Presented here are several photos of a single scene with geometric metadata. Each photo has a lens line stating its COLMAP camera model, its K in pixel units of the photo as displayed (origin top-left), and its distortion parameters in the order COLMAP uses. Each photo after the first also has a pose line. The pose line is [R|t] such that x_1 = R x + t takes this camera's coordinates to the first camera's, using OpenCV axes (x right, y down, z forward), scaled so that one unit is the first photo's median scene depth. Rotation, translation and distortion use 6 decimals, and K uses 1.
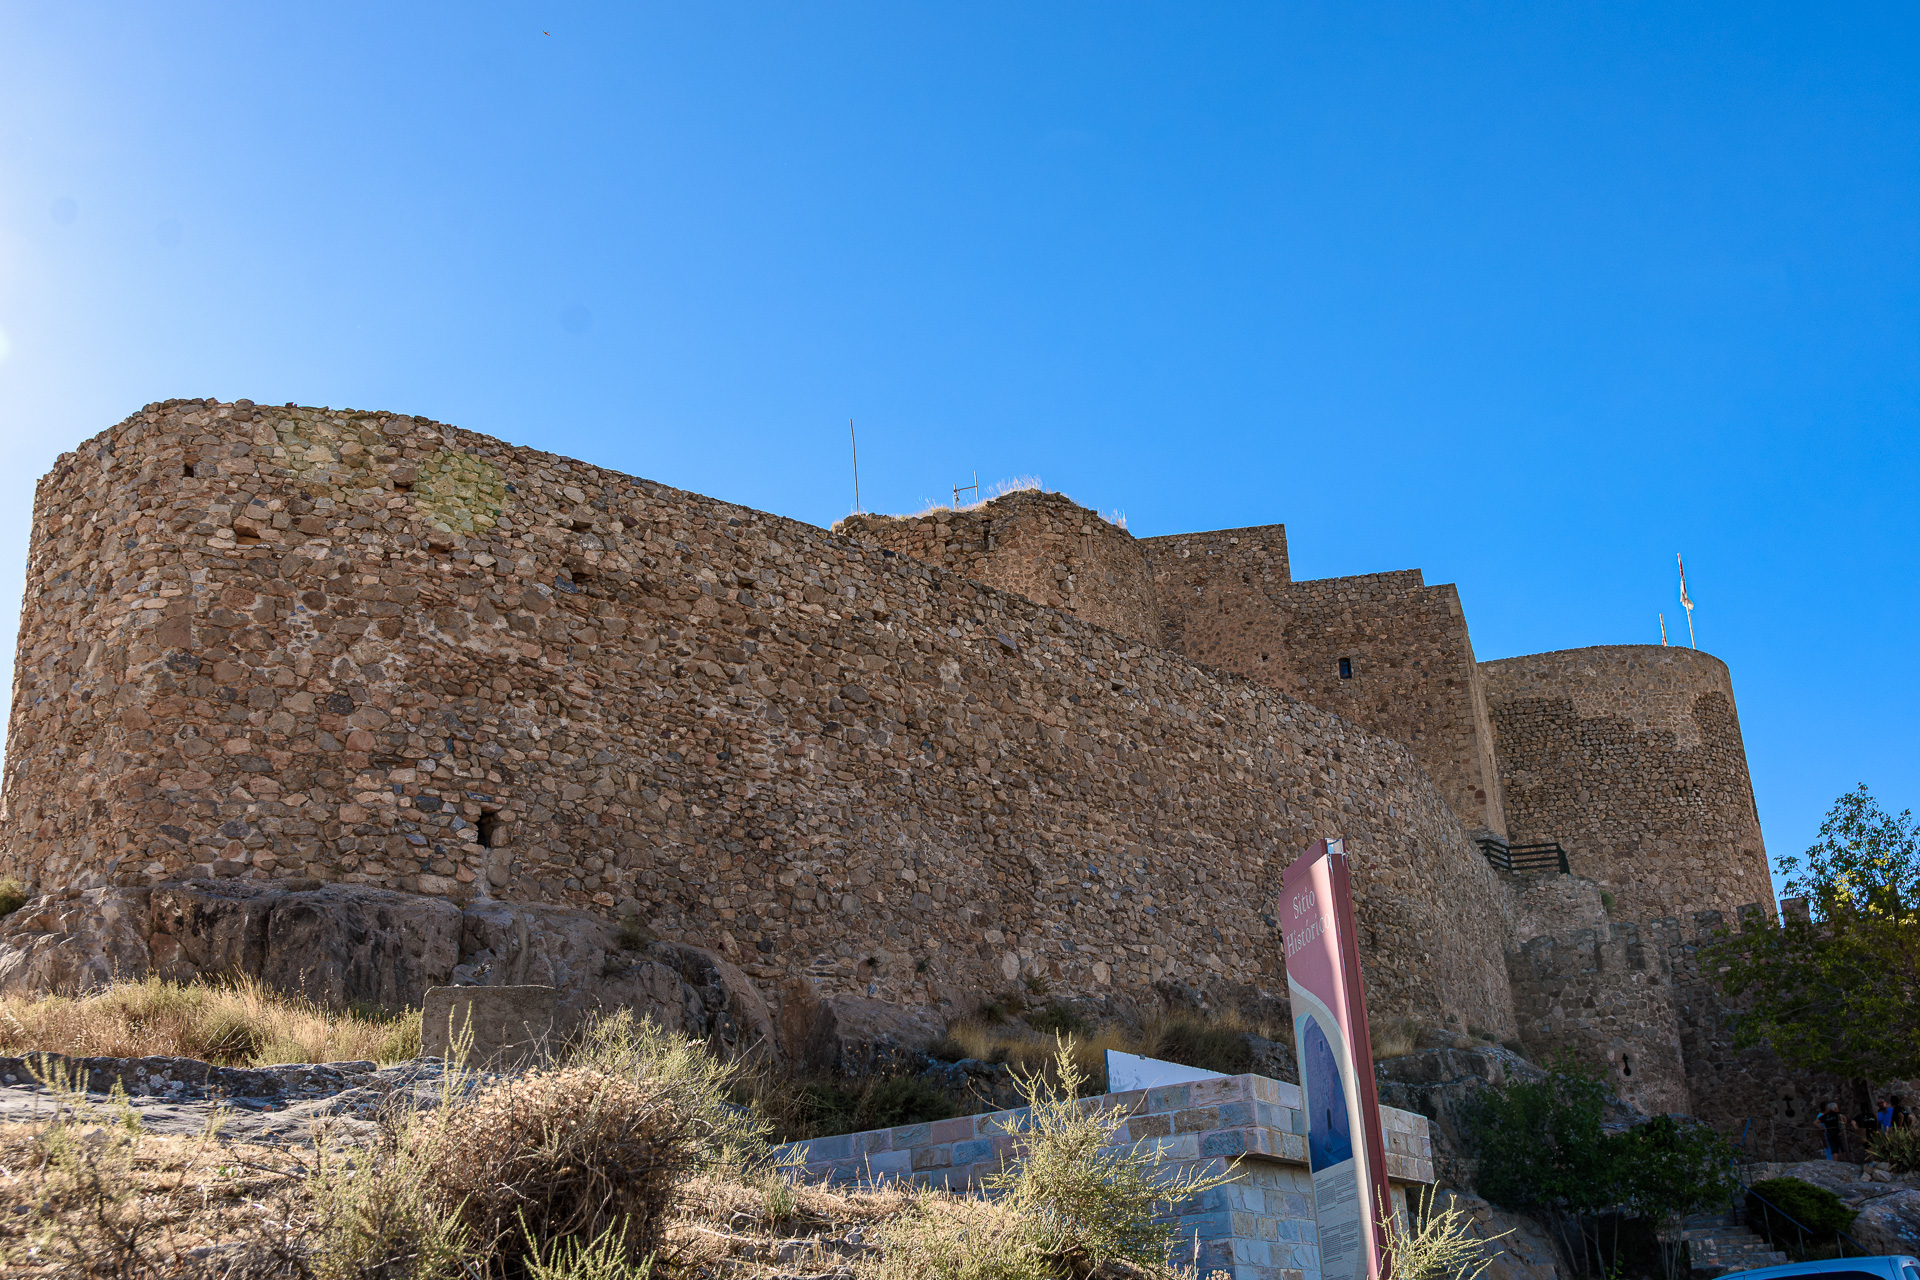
lens RADIAL K [[2166.7, 0, 959.2], [0, 2166.7, 642.9], [0, 0, 1]] dist [0.009967, 0.000000]
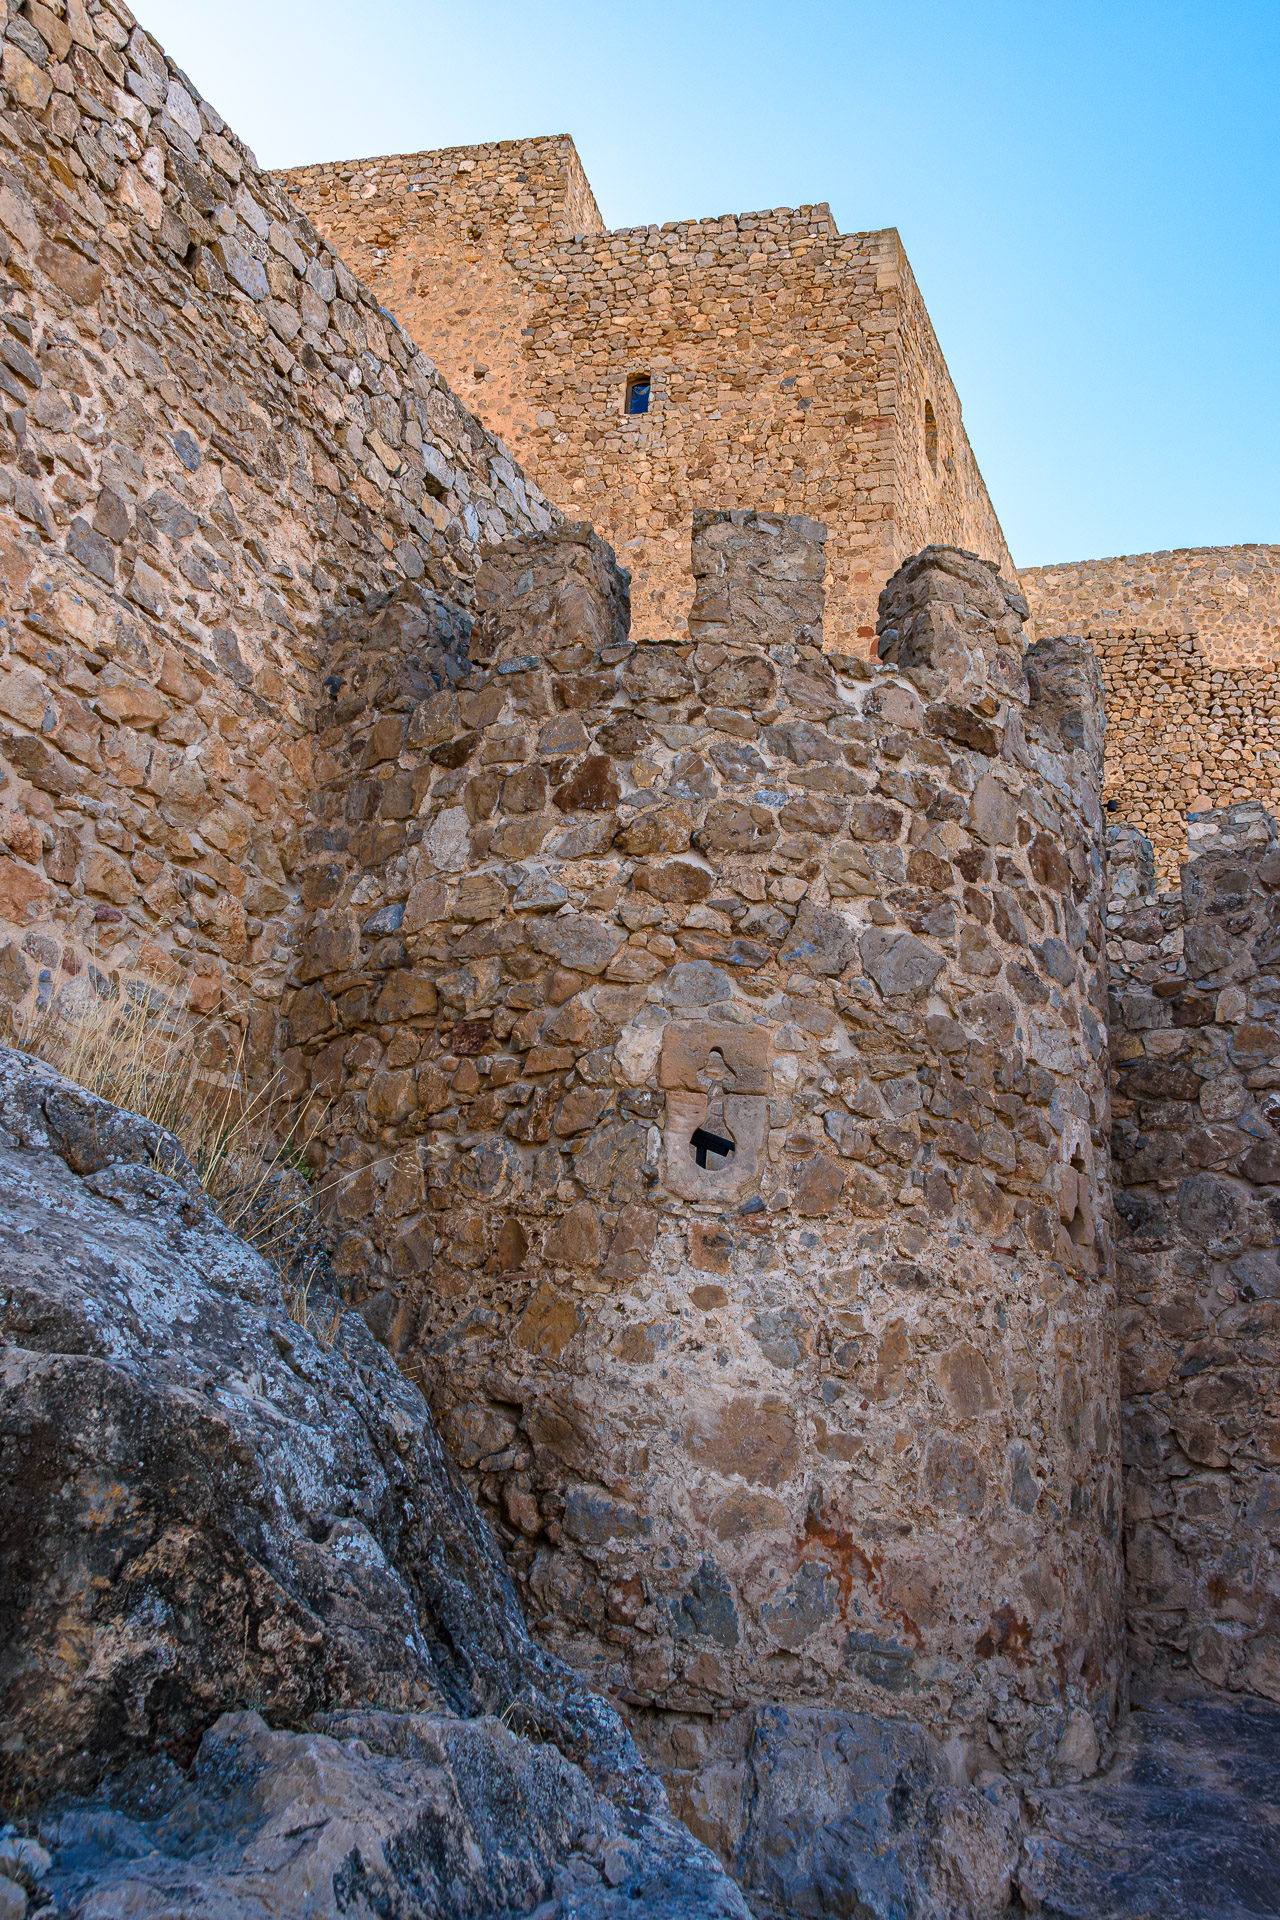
lens RADIAL K [[1815.3, 0, 641.0], [0, 1815.3, 957.9], [0, 0, 1]] dist [-0.010091, 0.000000]
pose [[0.990693, 0.075074, -0.113542, 0.231298], [-0.076456, 0.997042, -0.007868, 0.133811], [0.112616, 0.016476, 0.993502, 0.619490]]
